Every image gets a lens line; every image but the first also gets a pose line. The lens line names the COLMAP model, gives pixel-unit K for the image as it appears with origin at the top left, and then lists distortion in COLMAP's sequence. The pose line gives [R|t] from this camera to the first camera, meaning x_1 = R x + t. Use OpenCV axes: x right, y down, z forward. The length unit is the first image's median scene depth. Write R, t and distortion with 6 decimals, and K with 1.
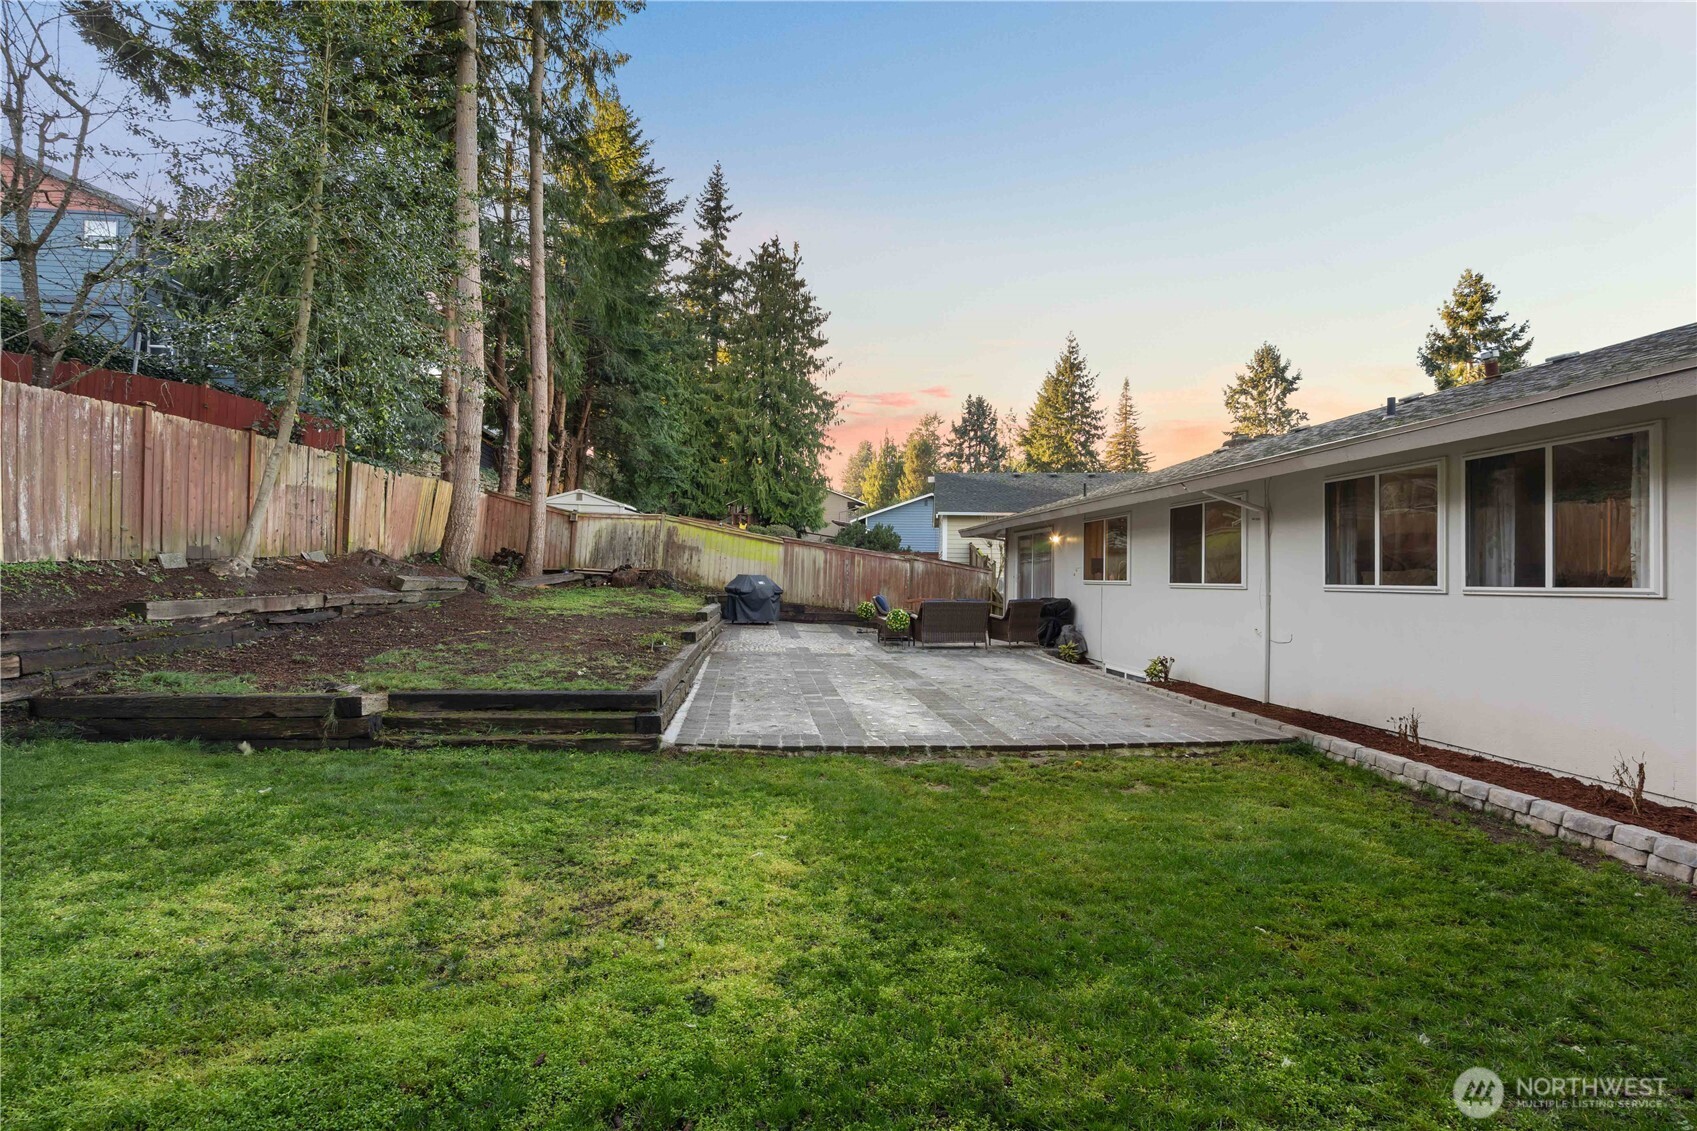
lens RADIAL K [[809.8, 0, 813.9], [0, 809.8, 570.3], [0, 0, 1]] dist [-0.015098, 0.010997]
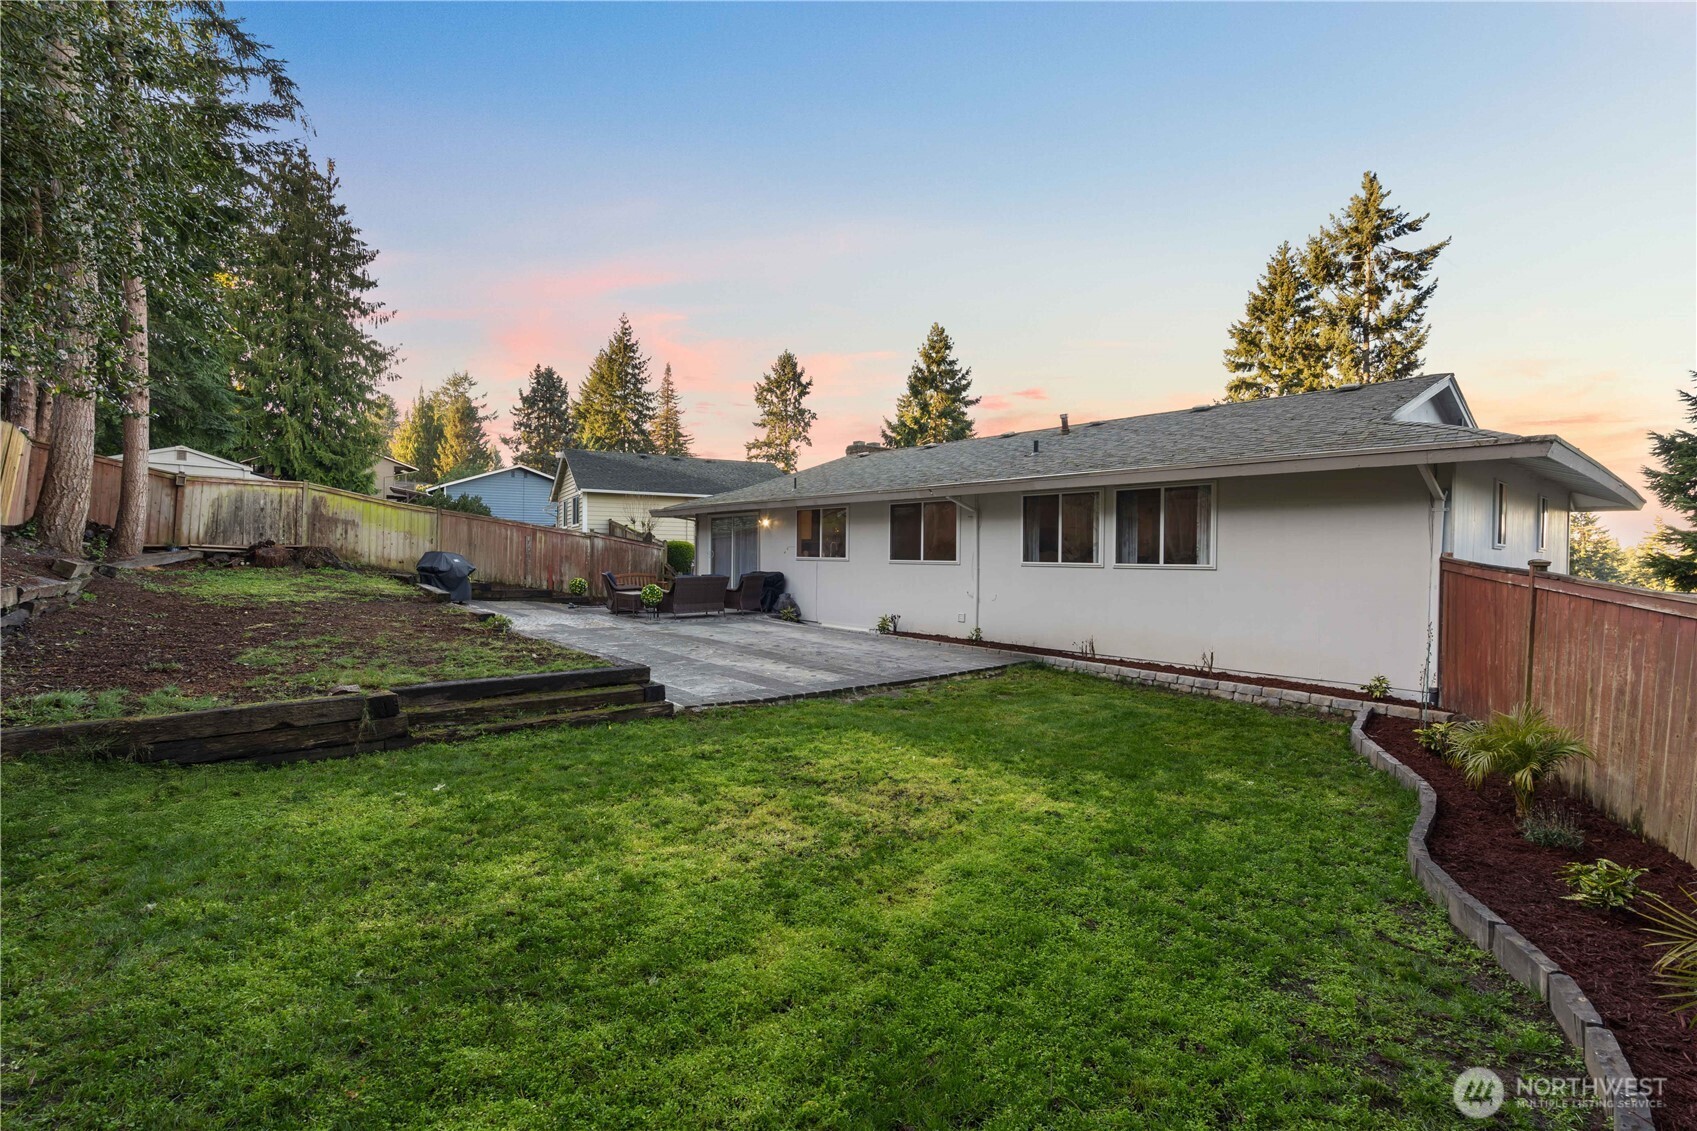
lens RADIAL K [[809.8, 0, 813.9], [0, 809.8, 570.3], [0, 0, 1]] dist [-0.015098, 0.010997]
pose [[0.819488, -0.017833, 0.572819, -0.238274], [-0.004022, 0.999312, 0.036864, -0.008936], [-0.573083, -0.032513, 0.818852, -0.018738]]
